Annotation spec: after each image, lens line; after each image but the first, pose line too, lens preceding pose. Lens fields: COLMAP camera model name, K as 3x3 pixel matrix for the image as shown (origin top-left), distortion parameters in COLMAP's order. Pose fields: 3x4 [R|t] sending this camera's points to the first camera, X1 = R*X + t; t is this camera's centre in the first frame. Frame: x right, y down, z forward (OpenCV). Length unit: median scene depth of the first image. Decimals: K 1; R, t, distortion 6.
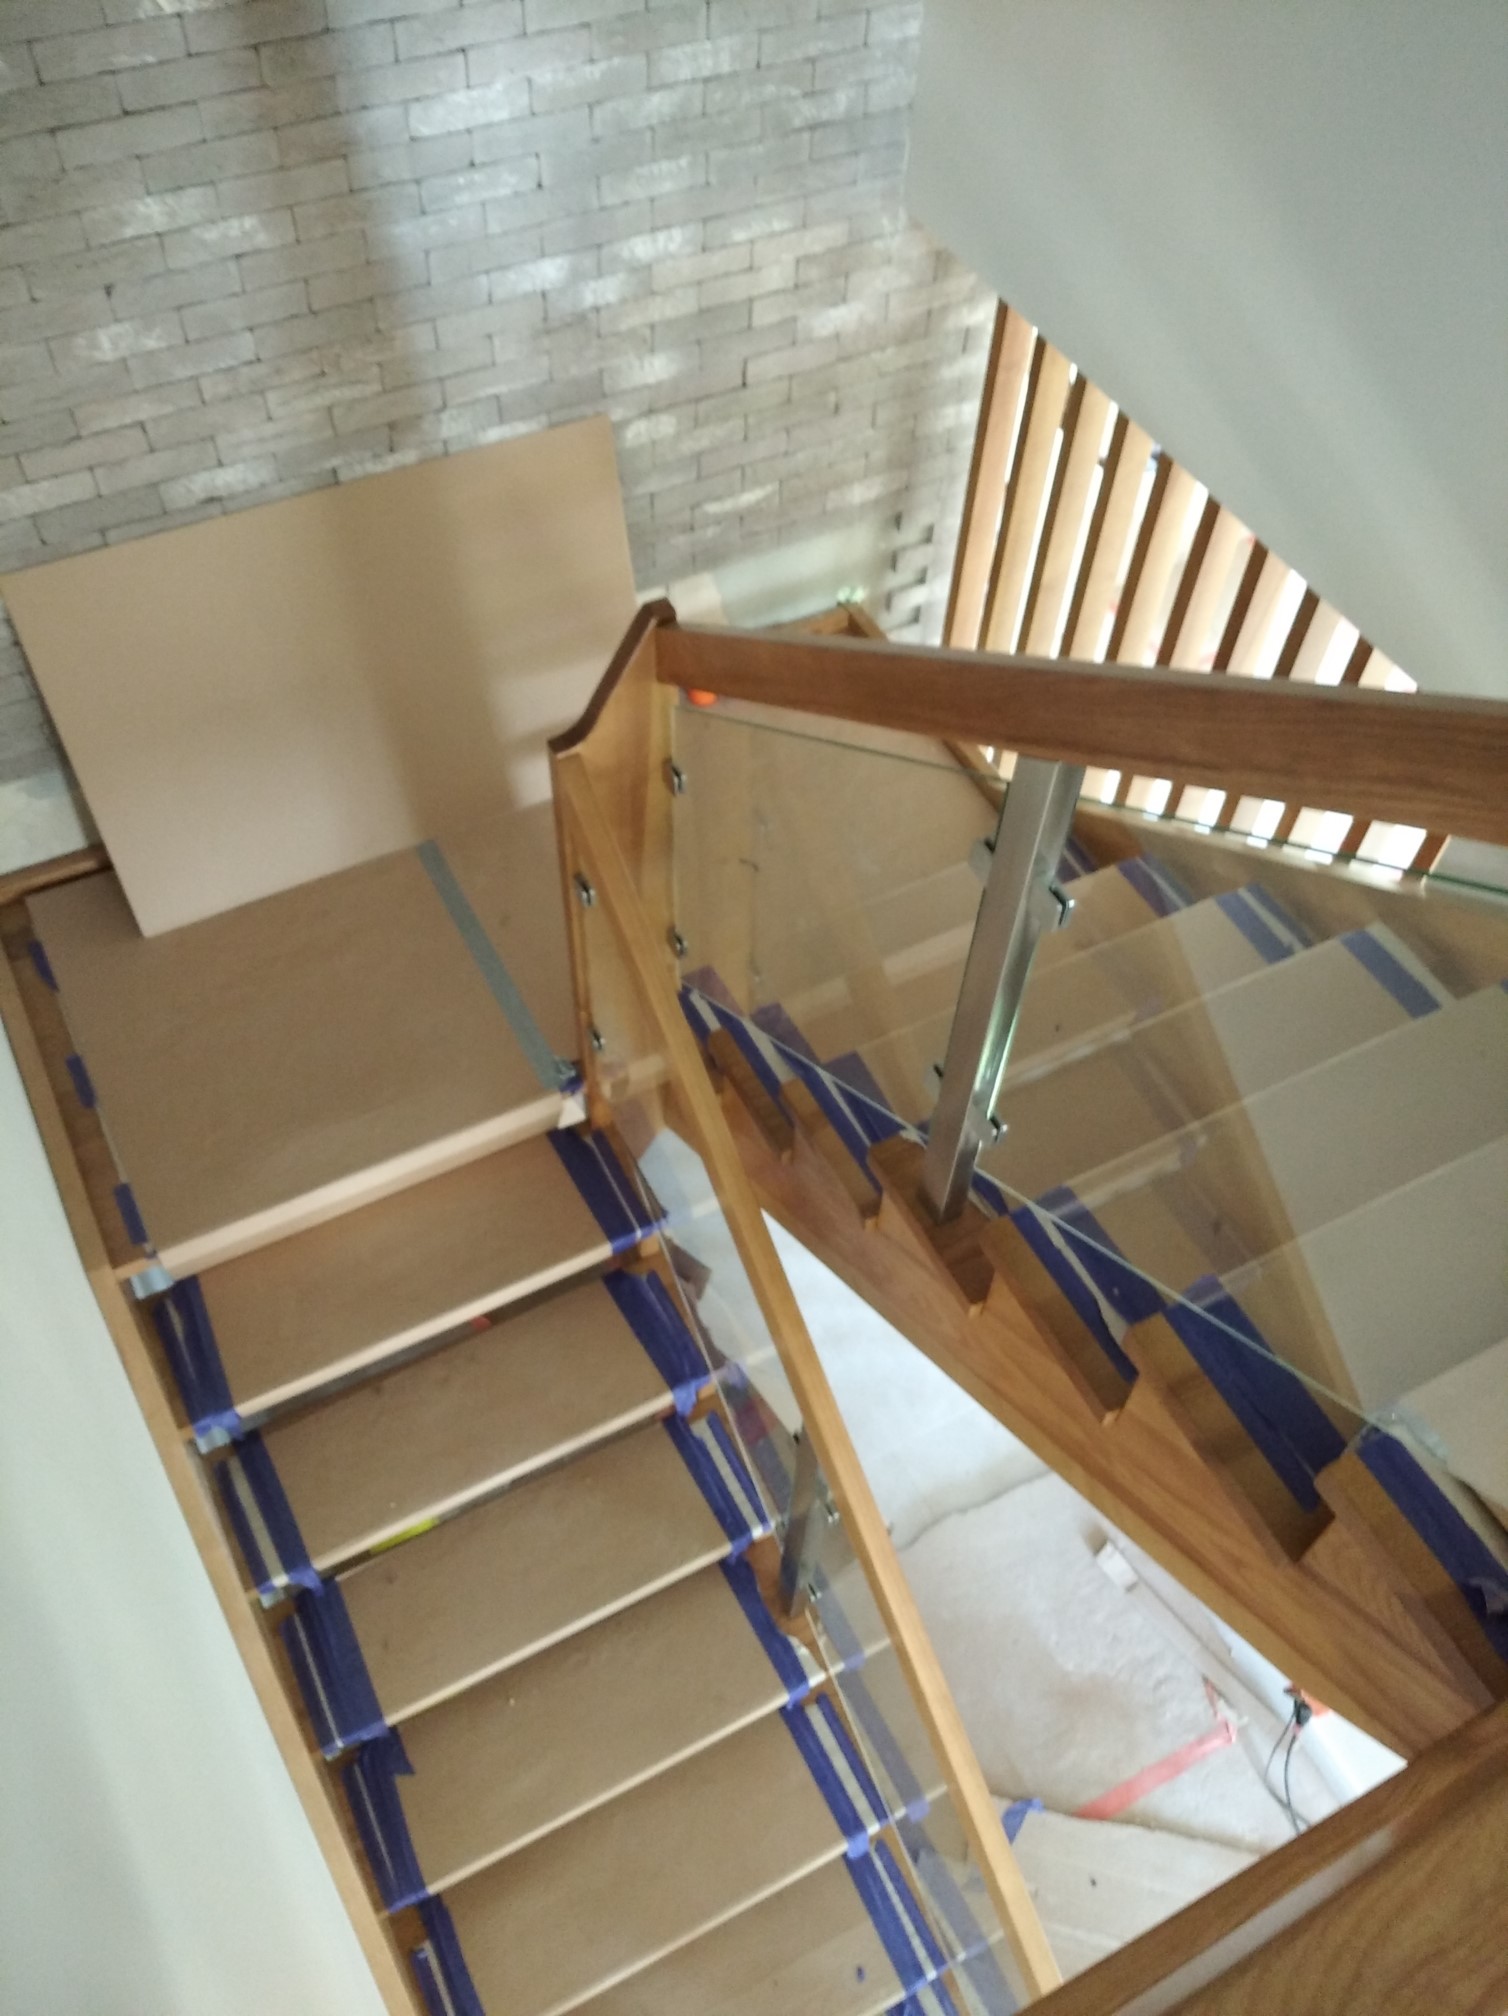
lens RADIAL K [[1667.7, 0, 766.9], [0, 1667.7, 1016.8], [0, 0, 1]] dist [0.044853, -0.073850]
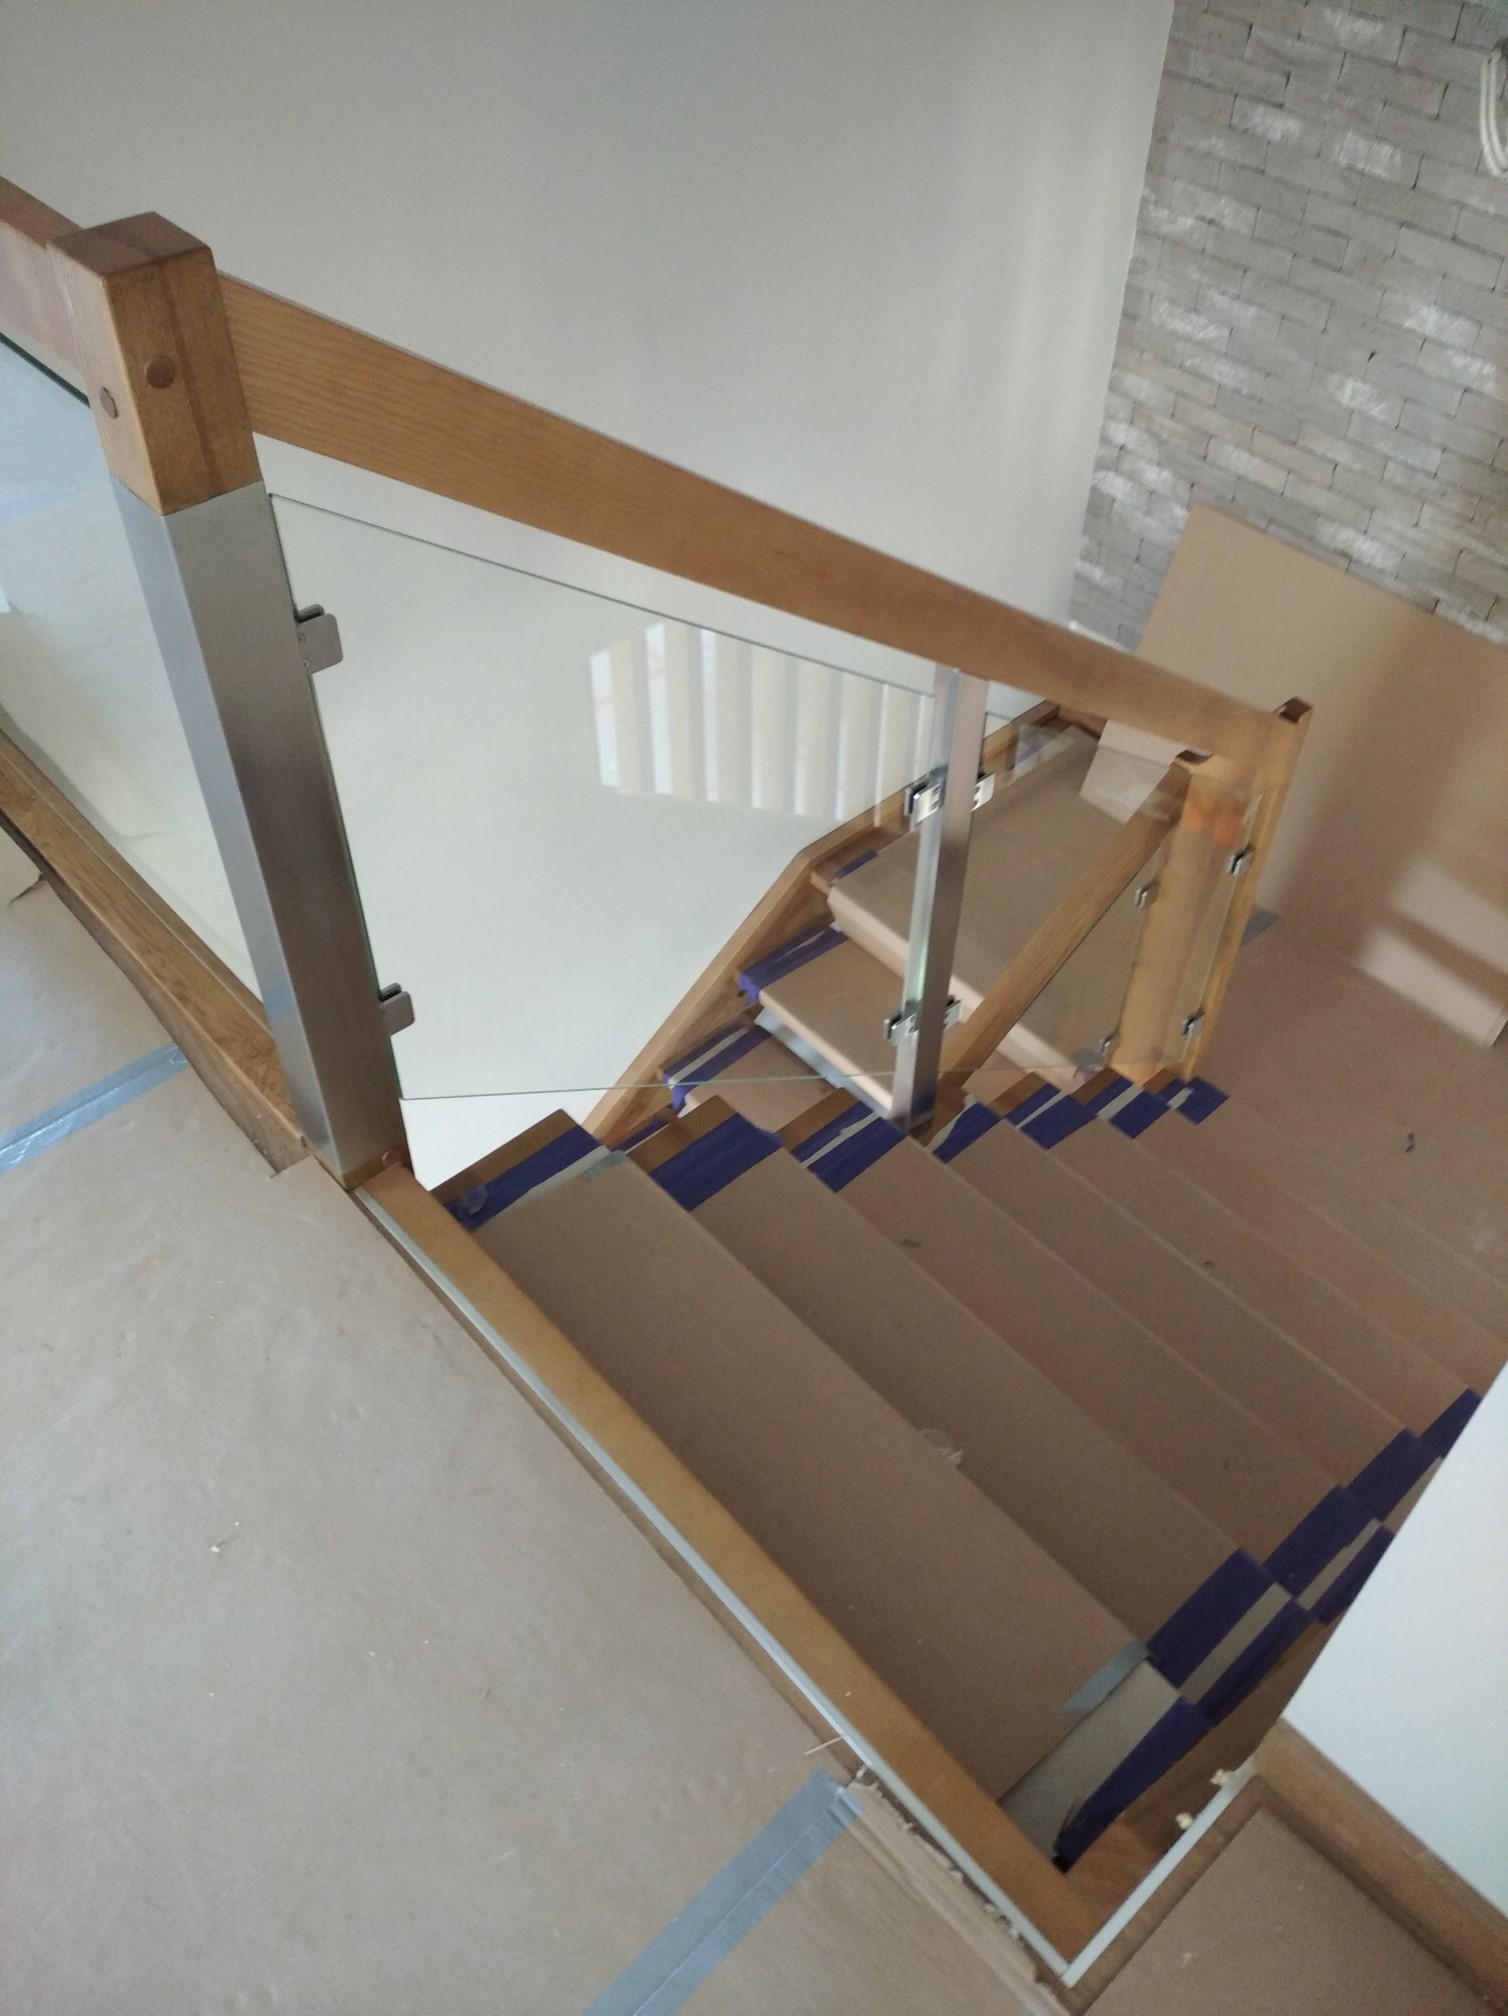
lens RADIAL K [[1667.7, 0, 744.6], [0, 1667.7, 1011.8], [0, 0, 1]] dist [0.044853, -0.073850]
pose [[0.245669, 0.682213, -0.688646, 0.628997], [-0.777967, 0.562573, 0.279784, -0.130212], [0.578286, 0.467009, 0.668946, 0.107822]]
